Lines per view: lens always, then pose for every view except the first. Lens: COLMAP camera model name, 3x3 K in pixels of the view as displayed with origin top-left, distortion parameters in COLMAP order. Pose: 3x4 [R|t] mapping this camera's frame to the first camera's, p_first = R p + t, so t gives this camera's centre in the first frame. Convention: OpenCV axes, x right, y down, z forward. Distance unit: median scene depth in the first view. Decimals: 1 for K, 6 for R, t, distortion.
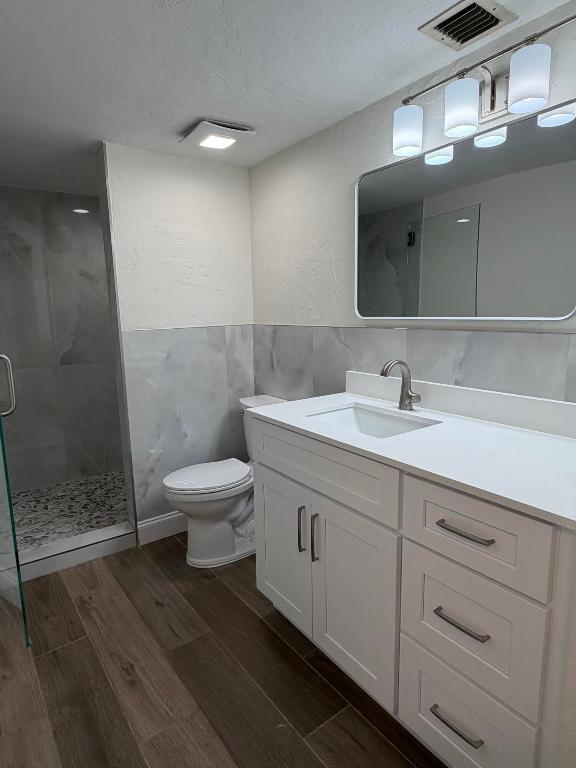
lens RADIAL K [[451.7, 0, 288.0], [0, 451.7, 384.0], [0, 0, 1]] dist [-0.002903, -0.000439]
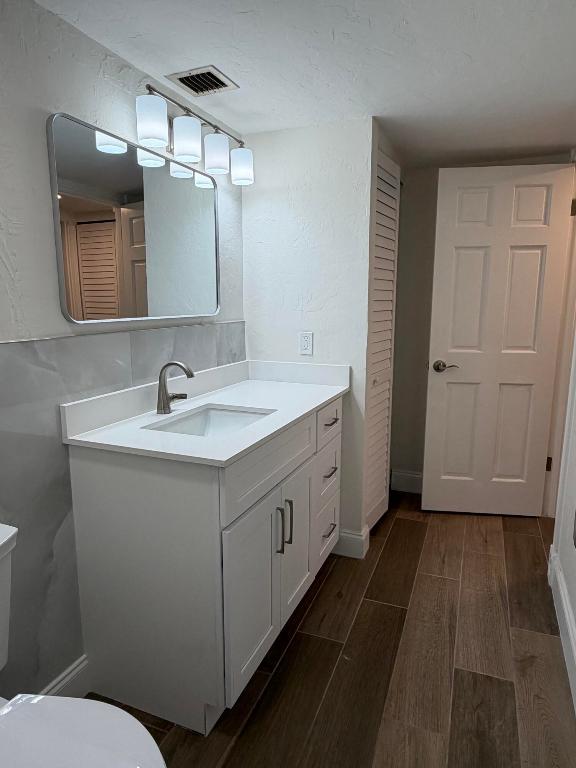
lens RADIAL K [[488.1, 0, 288.0], [0, 488.1, 384.0], [0, 0, 1]] dist [0.003115, 0.001103]
pose [[-0.527377, -0.130145, 0.839605, -0.752462], [0.147398, 0.959199, 0.241268, -0.217700], [-0.836748, 0.250995, -0.486676, 1.284386]]
